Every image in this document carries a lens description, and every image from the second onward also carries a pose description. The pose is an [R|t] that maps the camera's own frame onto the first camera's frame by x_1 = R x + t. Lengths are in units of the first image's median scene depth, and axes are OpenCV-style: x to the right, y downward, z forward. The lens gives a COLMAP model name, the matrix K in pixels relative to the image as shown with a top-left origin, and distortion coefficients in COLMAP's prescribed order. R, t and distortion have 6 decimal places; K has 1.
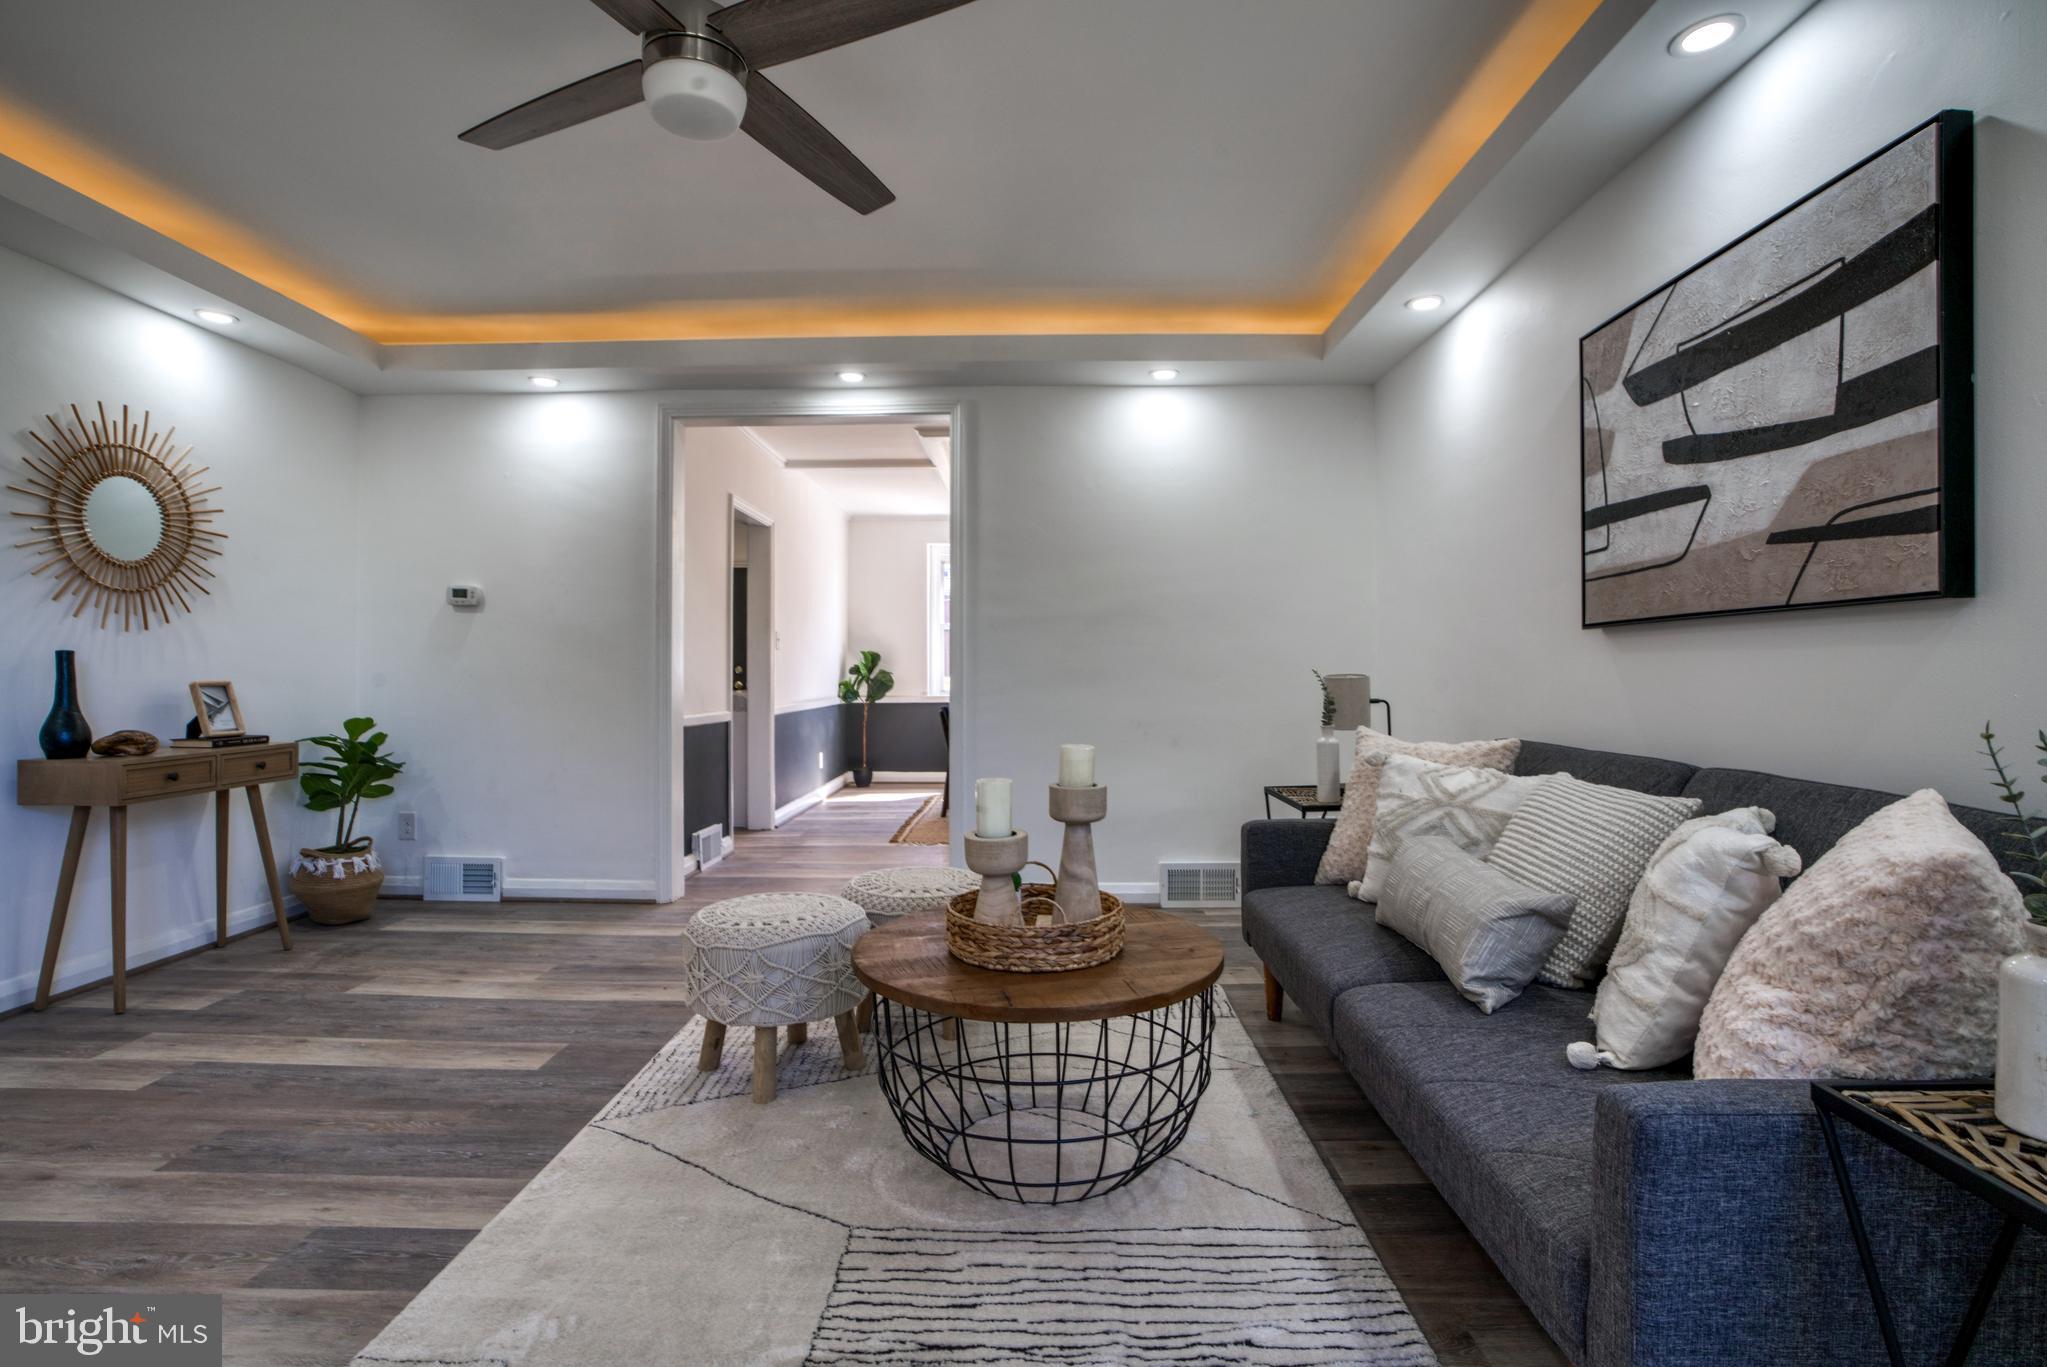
lens RADIAL K [[967.9, 0, 1019.8], [0, 967.9, 686.4], [0, 0, 1]] dist [-0.068873, 0.029680]
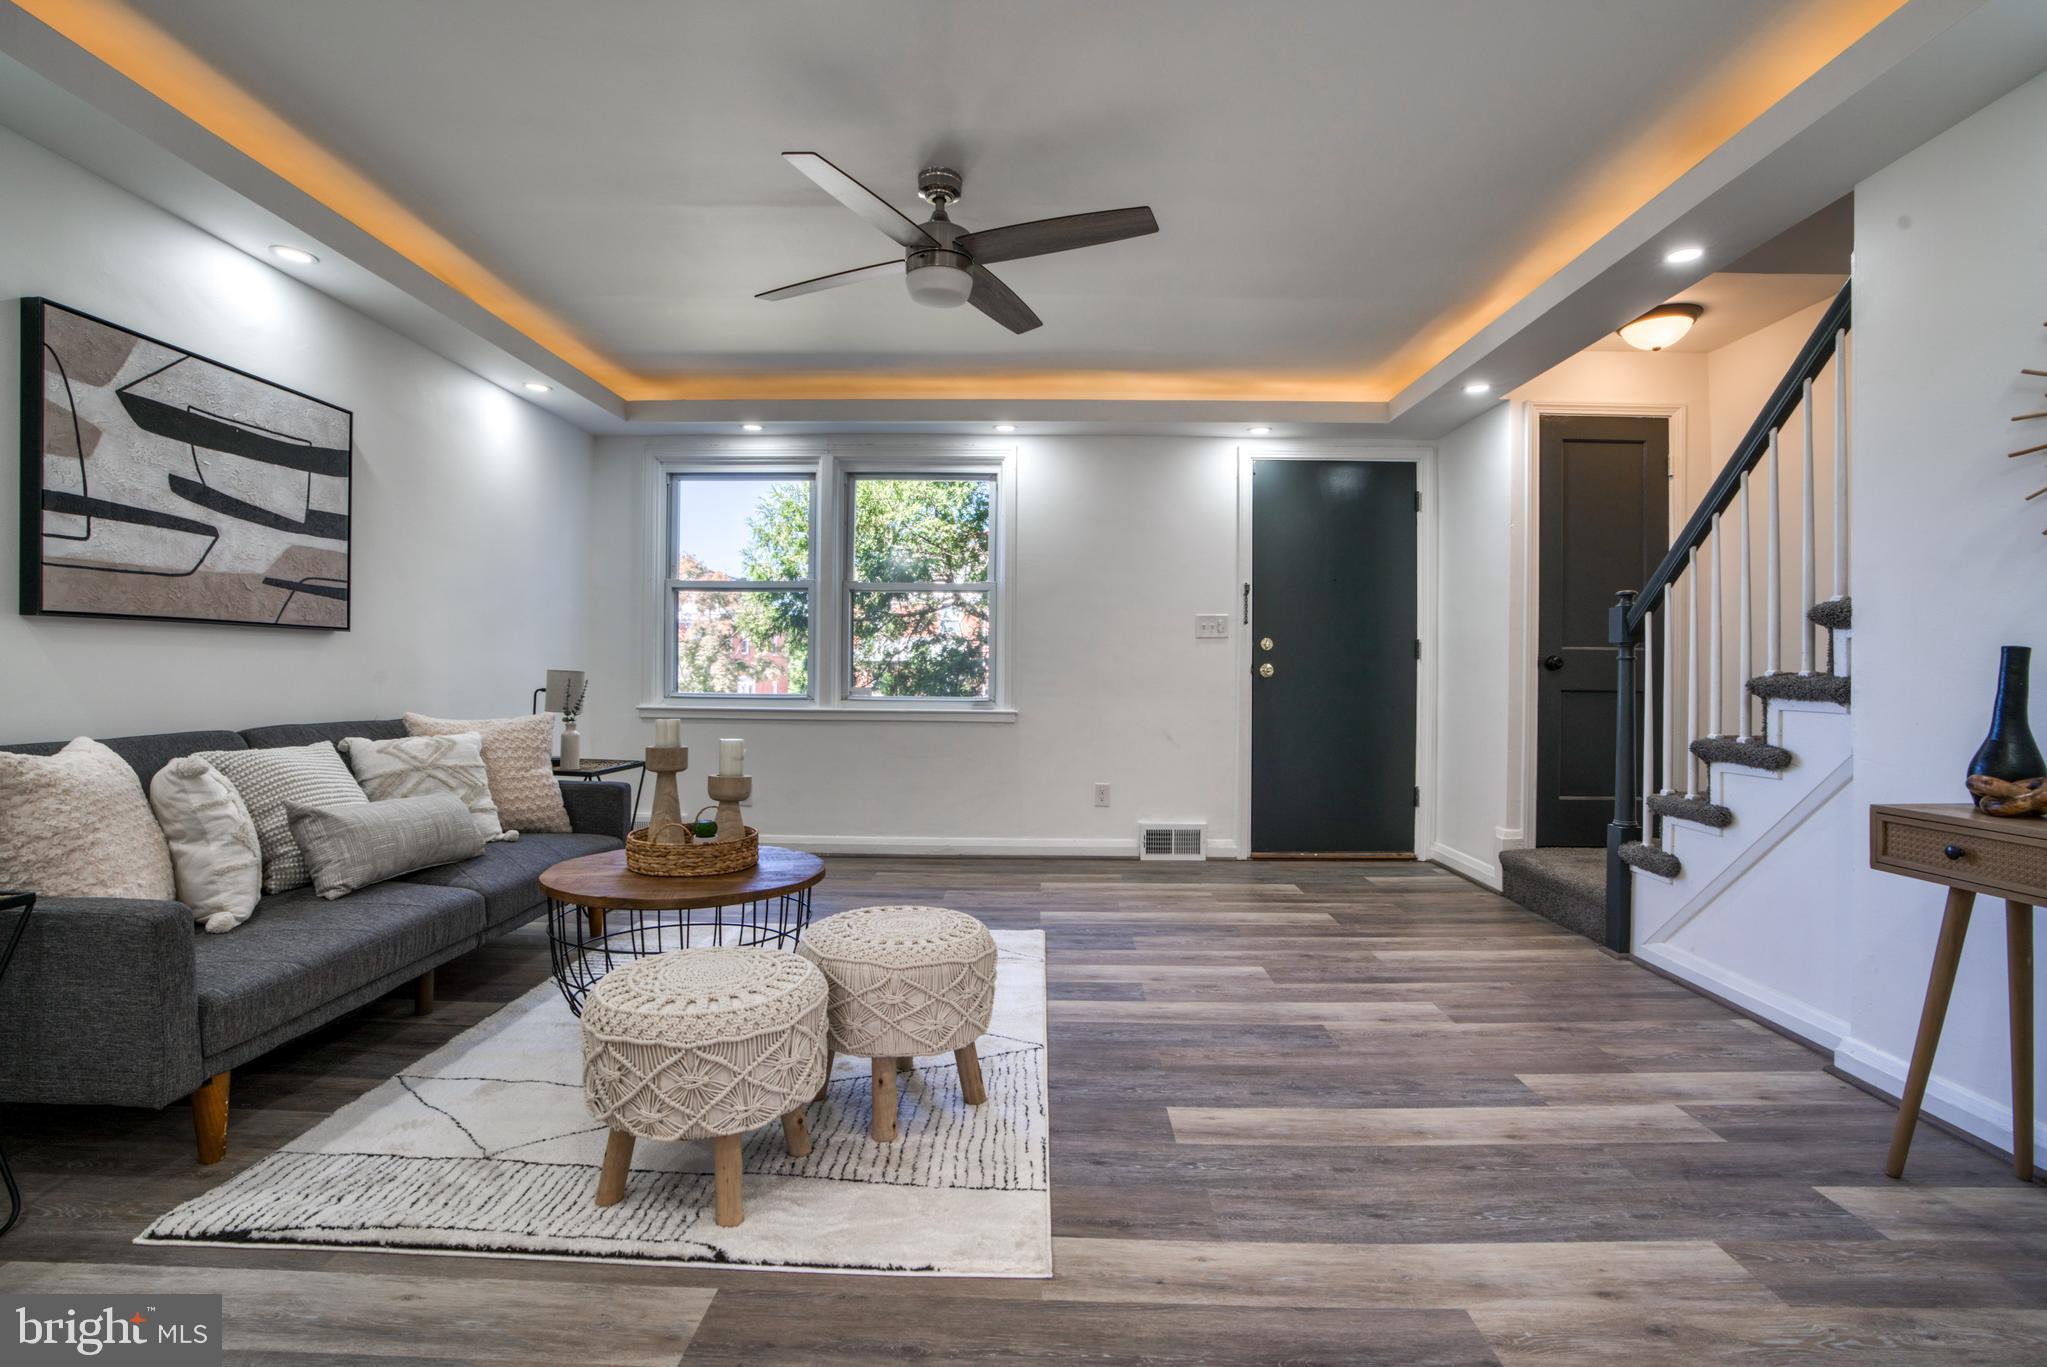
lens RADIAL K [[938.3, 0, 1022.8], [0, 938.3, 690.9], [0, 0, 1]] dist [-0.066549, 0.018536]
pose [[-0.999950, -0.009548, 0.002901, -0.391041], [-0.009443, 0.999364, 0.034401, -0.026906], [-0.003227, 0.034372, -0.999404, 1.989334]]
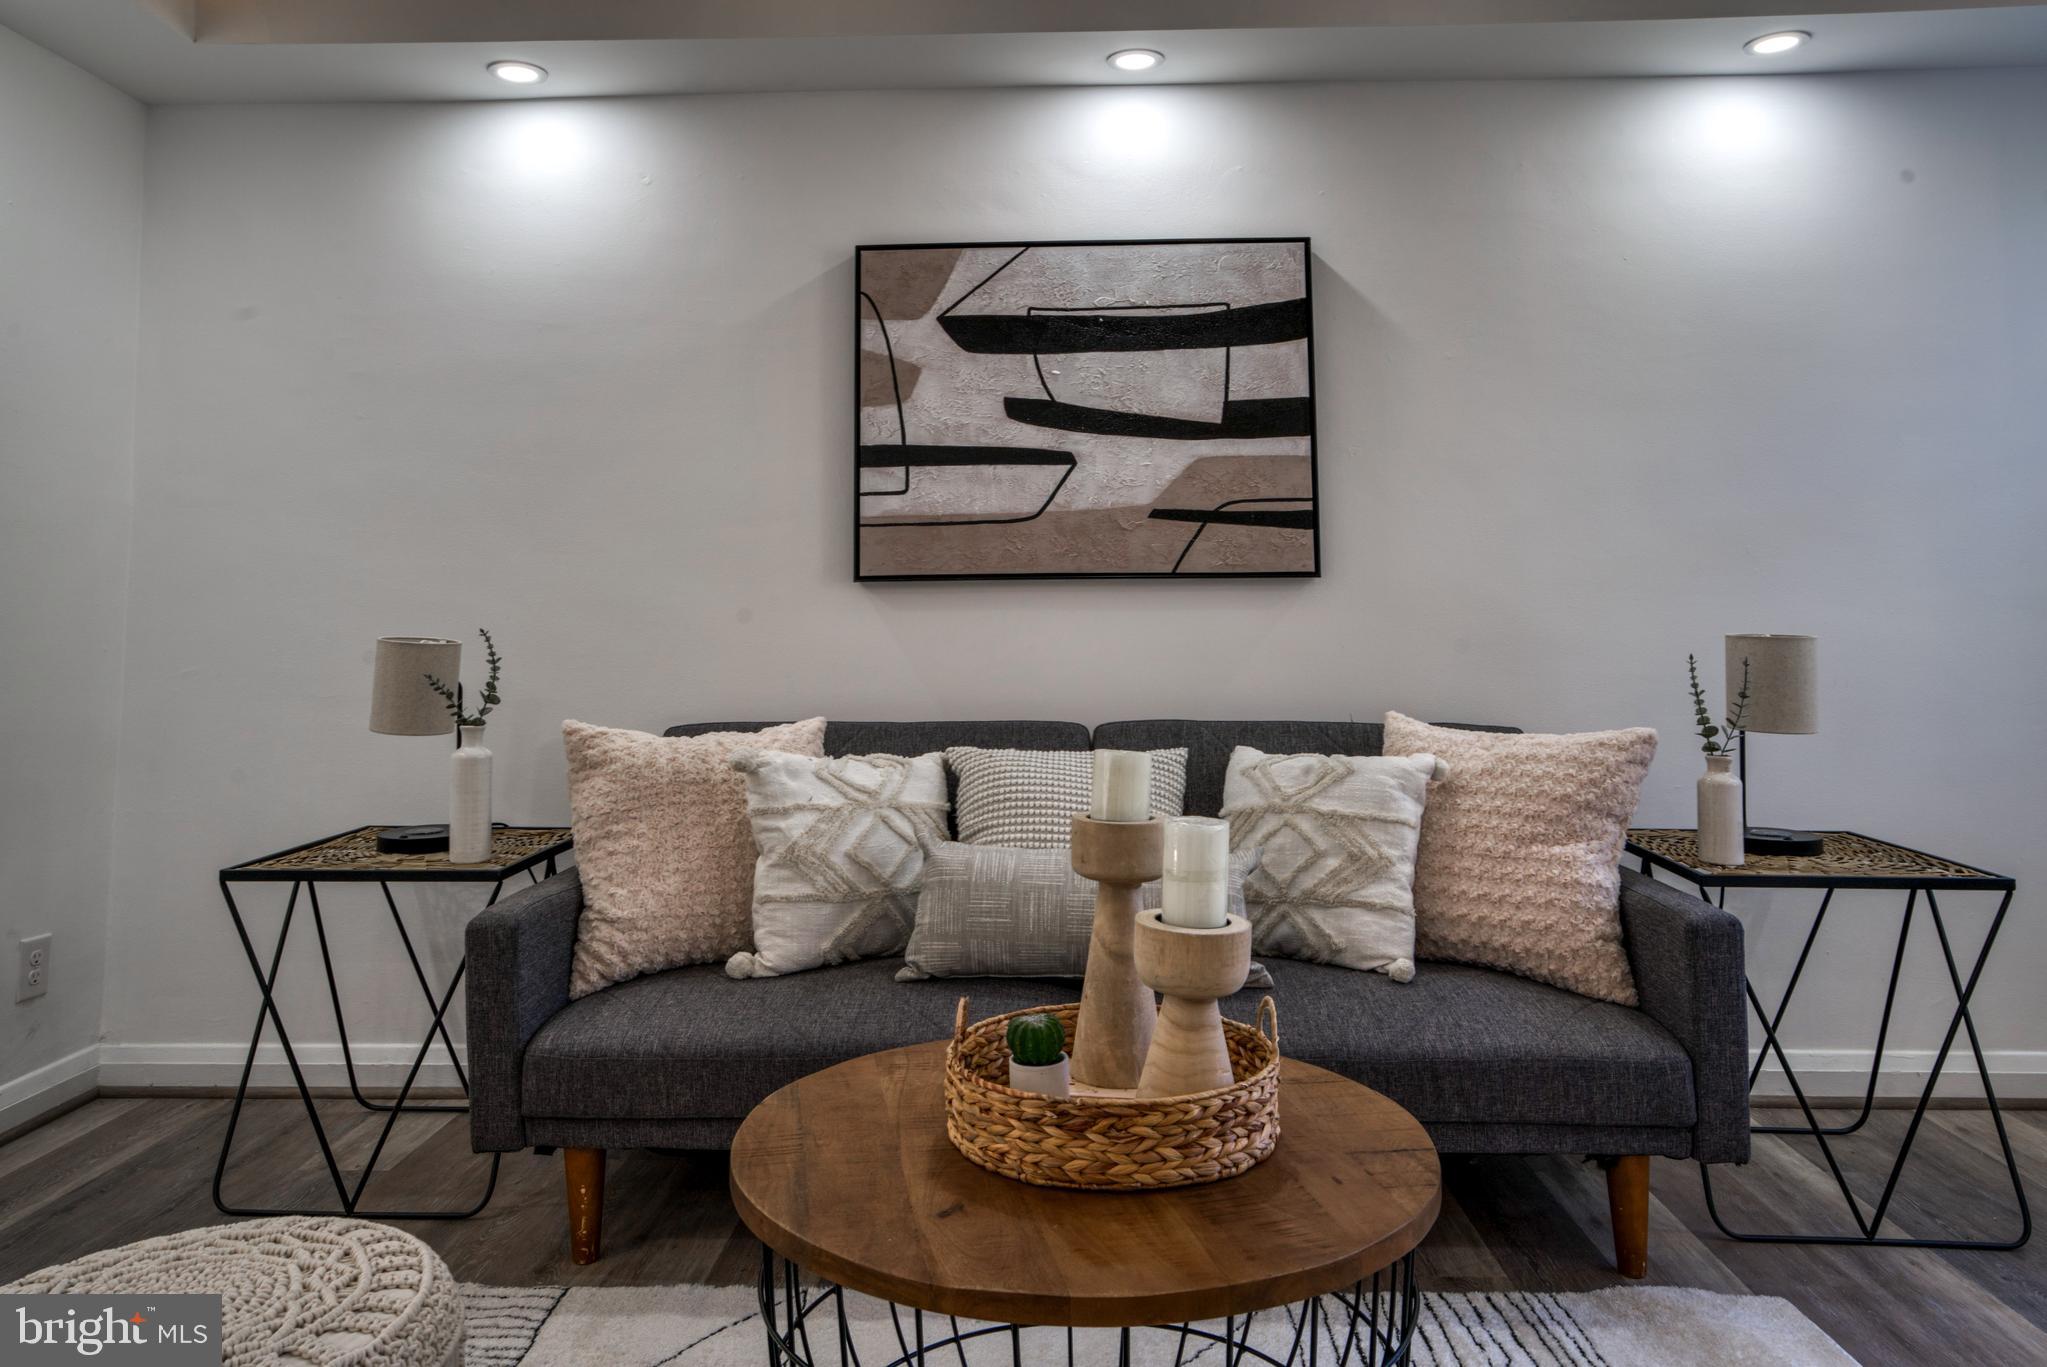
lens RADIAL K [[1389.0, 0, 1030.9], [0, 1389.0, 501.0], [0, 0, 1]] dist [-0.001360, 0.002886]
pose [[0.011786, 0.098262, 0.995091, -0.693418], [0.019564, 0.994947, -0.098479, -0.007152], [-0.999739, 0.020629, 0.009805, 0.884633]]
